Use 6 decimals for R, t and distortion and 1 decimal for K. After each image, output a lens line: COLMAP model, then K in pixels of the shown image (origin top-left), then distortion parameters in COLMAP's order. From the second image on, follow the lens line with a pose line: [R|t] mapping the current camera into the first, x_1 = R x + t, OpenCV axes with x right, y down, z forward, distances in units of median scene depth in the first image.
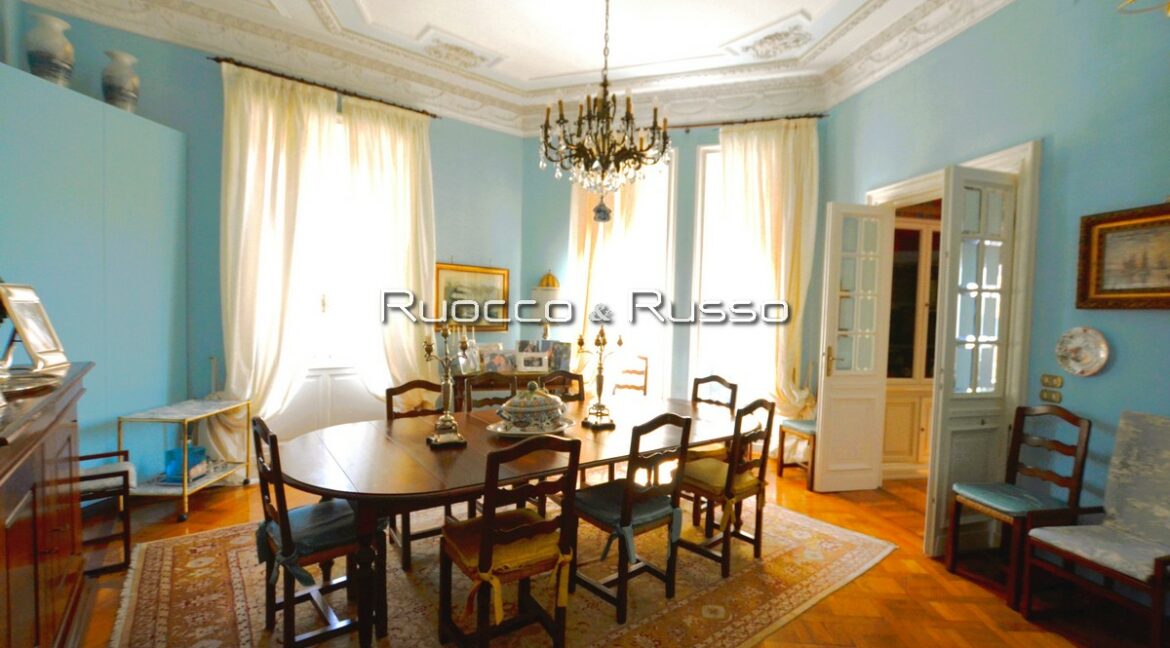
lens RADIAL K [[525.7, 0, 602.6], [0, 525.7, 328.0], [0, 0, 1]] dist [0.000198, 0.000183]
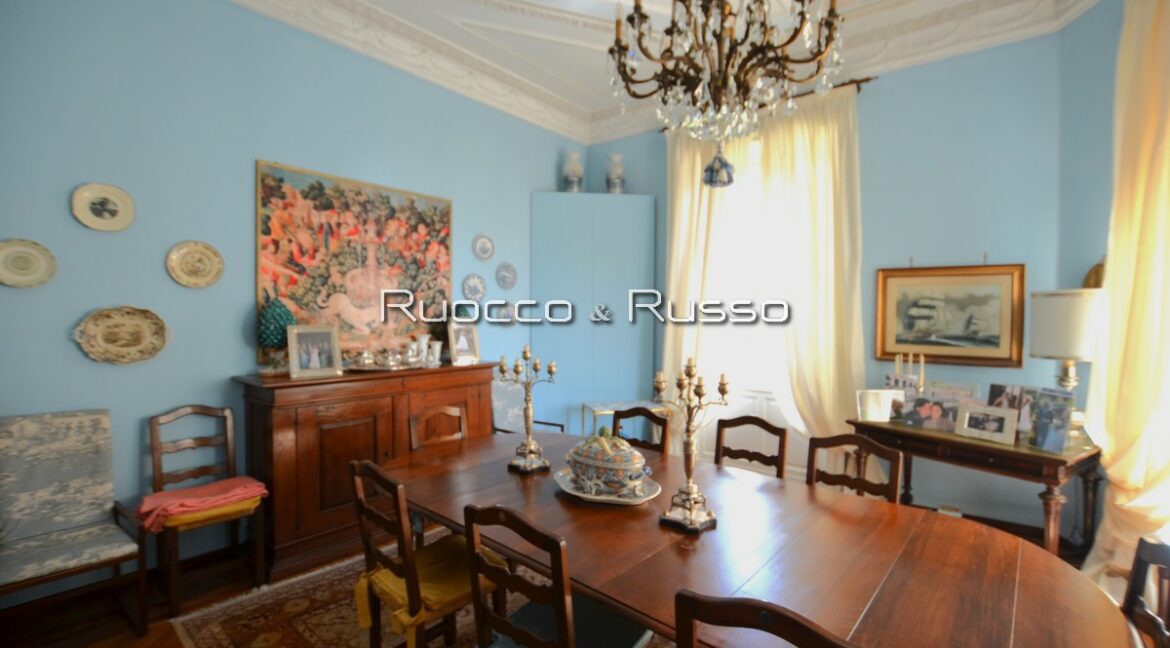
lens RADIAL K [[525.7, 0, 602.6], [0, 525.7, 328.0], [0, 0, 1]] dist [0.000198, 0.000183]
pose [[0.207497, -0.003518, -0.978229, 0.358595], [-0.033612, 0.999377, -0.010724, -0.019528], [0.977658, 0.035106, 0.207250, 0.486094]]
